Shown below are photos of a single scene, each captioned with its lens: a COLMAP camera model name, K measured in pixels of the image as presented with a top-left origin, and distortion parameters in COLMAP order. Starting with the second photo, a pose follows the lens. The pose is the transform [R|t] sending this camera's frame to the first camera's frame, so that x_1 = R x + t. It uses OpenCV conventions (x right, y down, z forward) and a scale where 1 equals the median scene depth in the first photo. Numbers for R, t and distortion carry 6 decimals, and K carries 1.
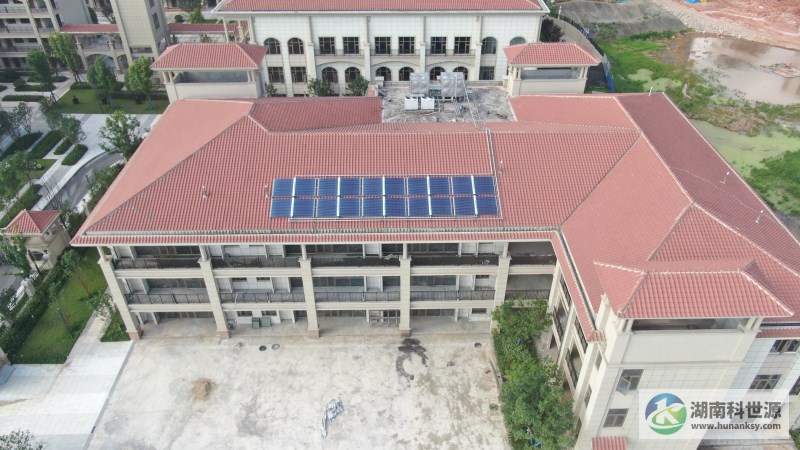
lens RADIAL K [[579.4, 0, 400.0], [0, 579.4, 225.0], [0, 0, 1]] dist [-0.008229, -0.003114]
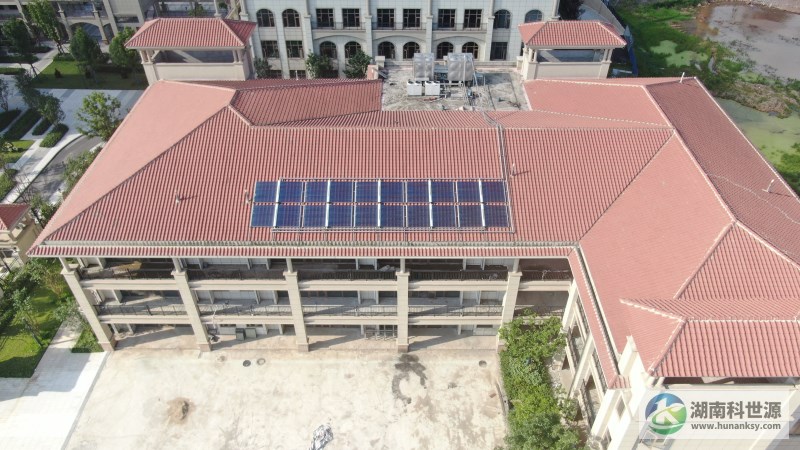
lens RADIAL K [[579.4, 0, 400.0], [0, 579.4, 225.0], [0, 0, 1]] dist [-0.008229, -0.003114]
pose [[0.999832, 0.012231, -0.013688, 0.012465], [-0.011344, 0.997943, 0.063094, -0.055282], [0.014432, -0.062928, 0.997914, 0.088872]]
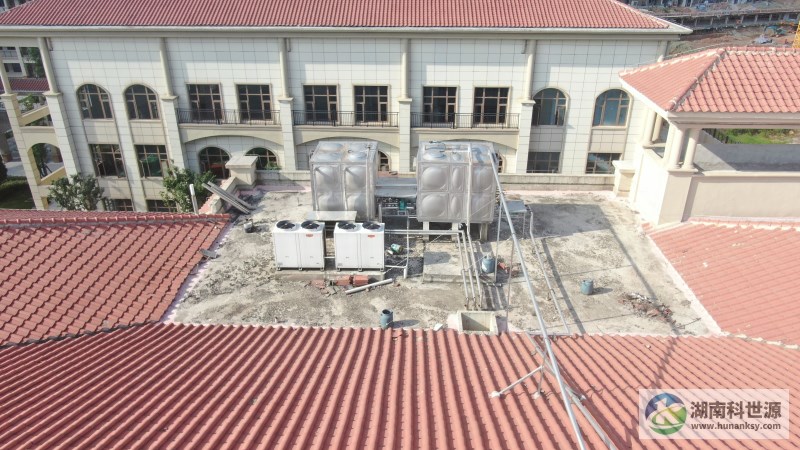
lens RADIAL K [[579.4, 0, 400.0], [0, 579.4, 225.0], [0, 0, 1]] dist [-0.008229, -0.003114]
pose [[0.998512, 0.025740, -0.048080, 0.079313], [-0.033960, 0.983287, -0.178864, -0.173961], [0.042673, 0.180231, 0.982698, 0.741304]]
